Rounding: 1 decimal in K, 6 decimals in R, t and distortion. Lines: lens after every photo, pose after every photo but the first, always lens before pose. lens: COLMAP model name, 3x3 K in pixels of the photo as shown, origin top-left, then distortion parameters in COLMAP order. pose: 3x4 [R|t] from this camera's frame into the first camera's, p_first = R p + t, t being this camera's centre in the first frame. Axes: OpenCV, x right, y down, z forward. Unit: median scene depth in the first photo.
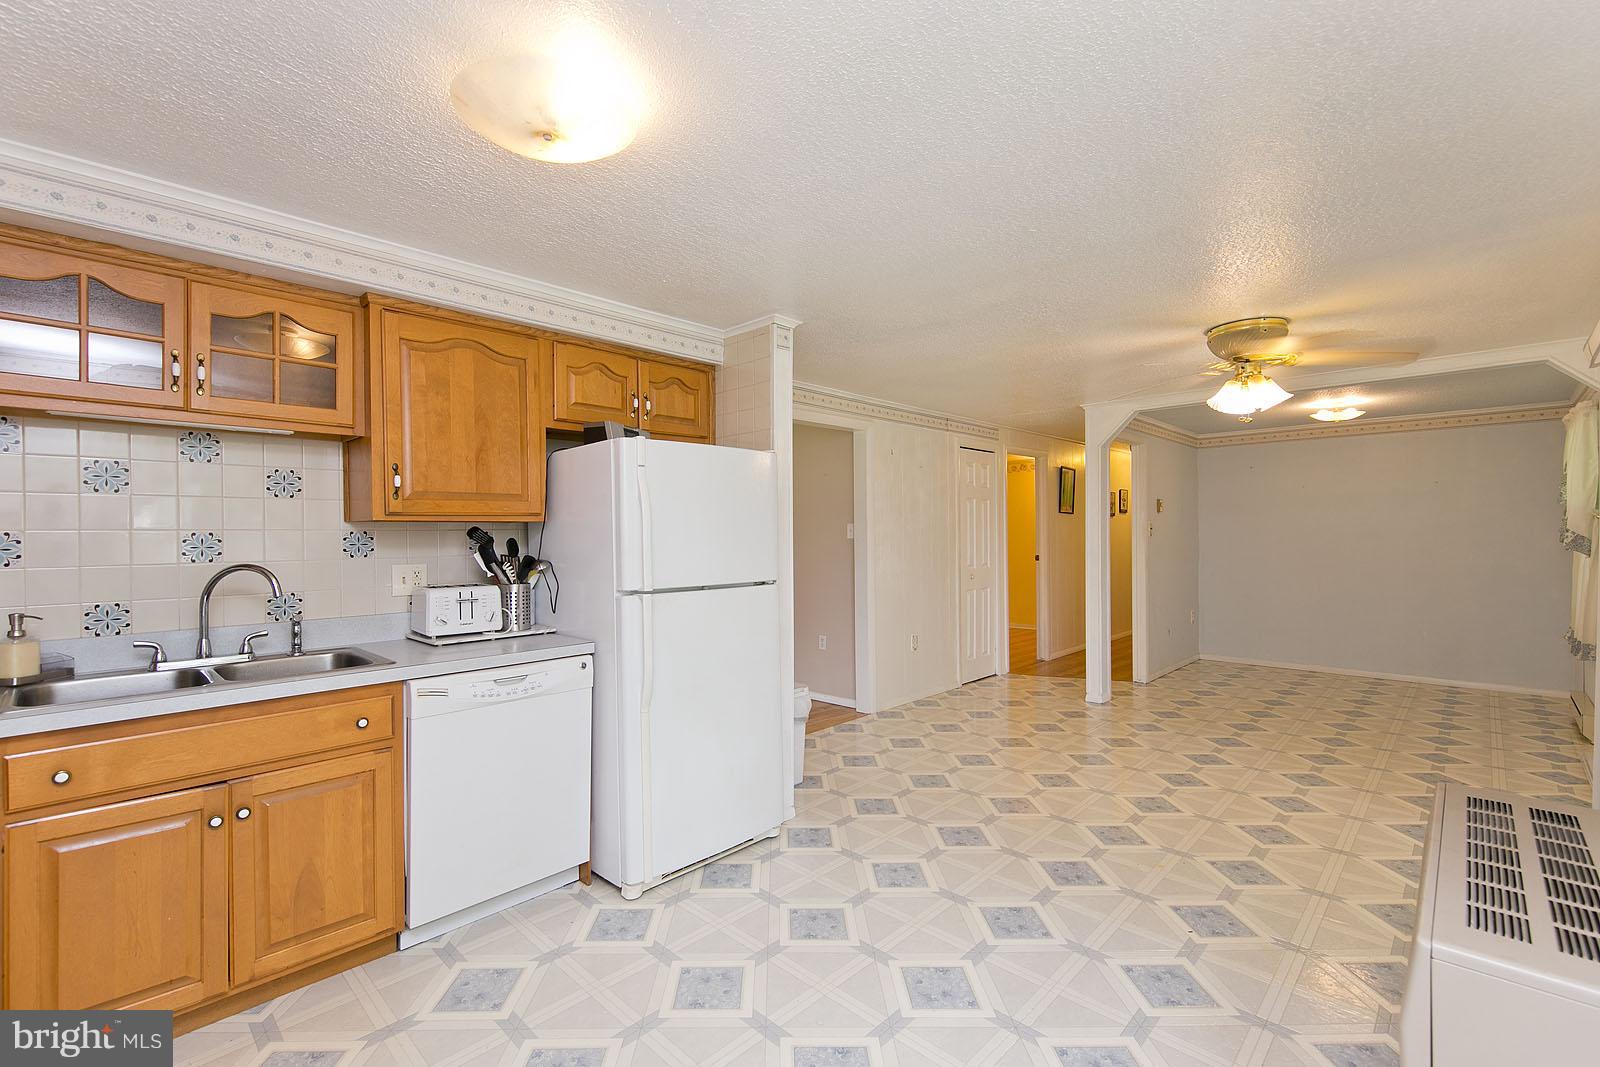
lens RADIAL K [[681.6, 0, 798.1], [0, 681.6, 550.5], [0, 0, 1]] dist [0.011740, -0.000165]
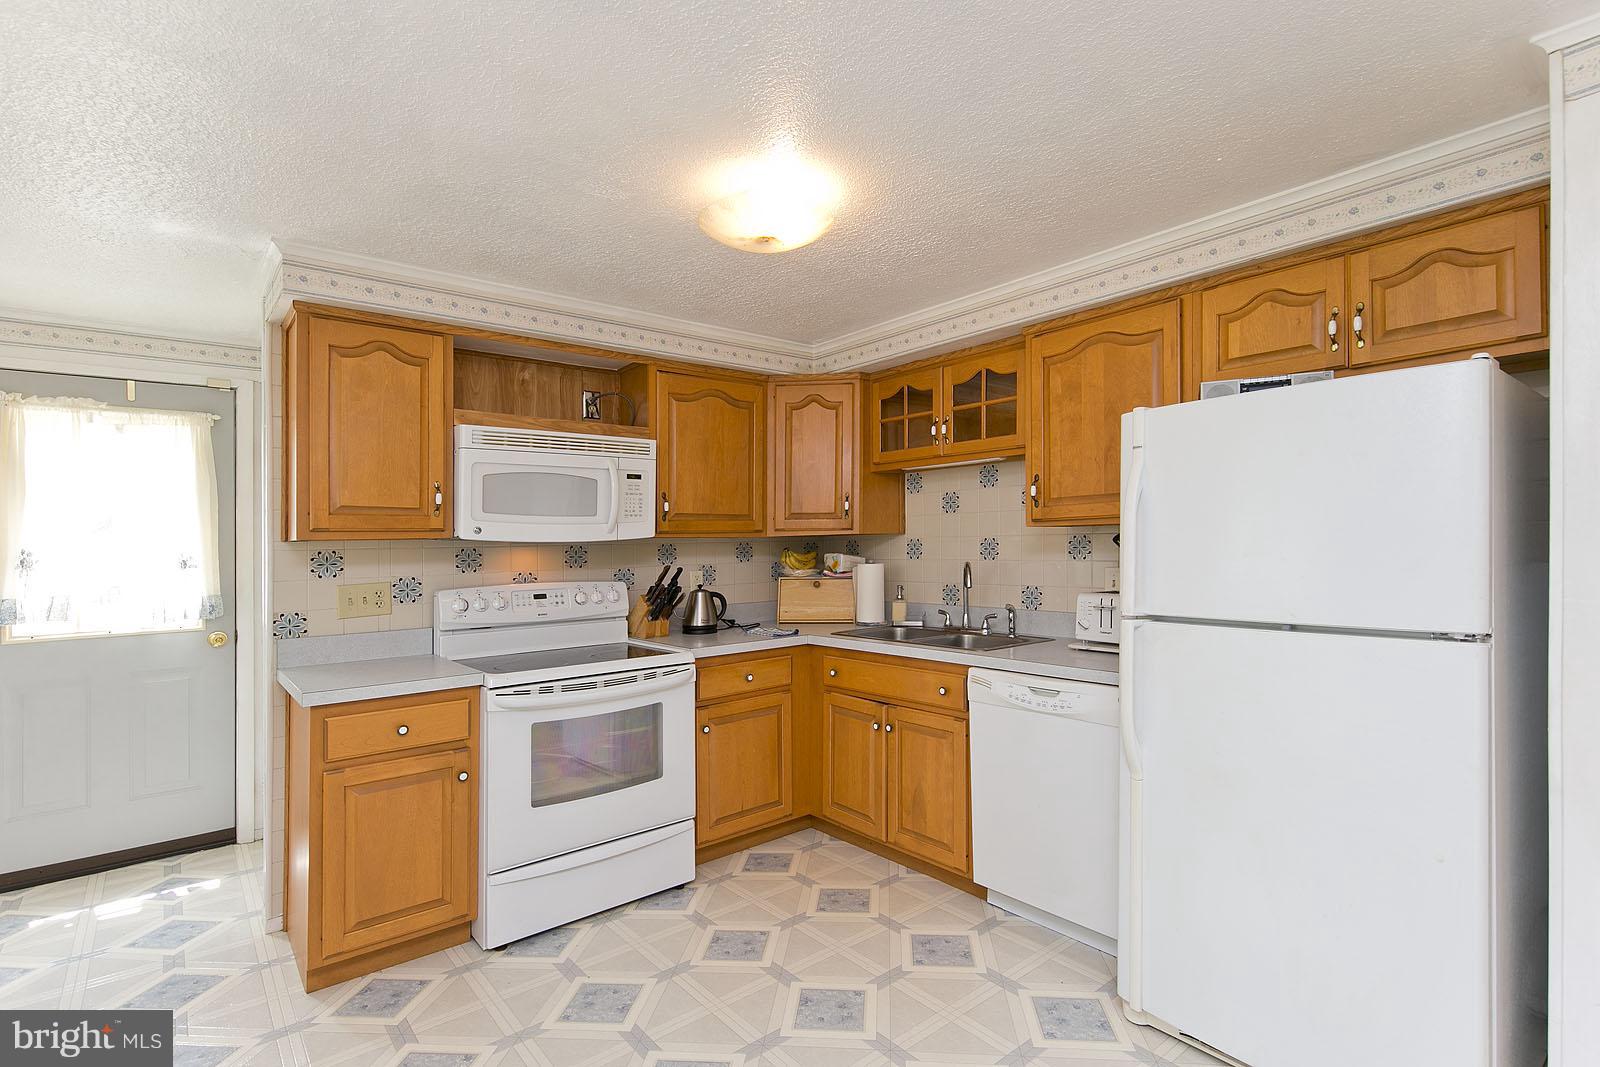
lens RADIAL K [[785.2, 0, 800.0], [0, 785.2, 533.5], [0, 0, 1]] dist [0.020287, 0.000012]
pose [[-0.110318, -0.000787, -0.993896, 0.714651], [-0.002934, 0.999996, -0.000467, -0.031459], [0.993892, 0.002865, -0.110319, 0.773807]]
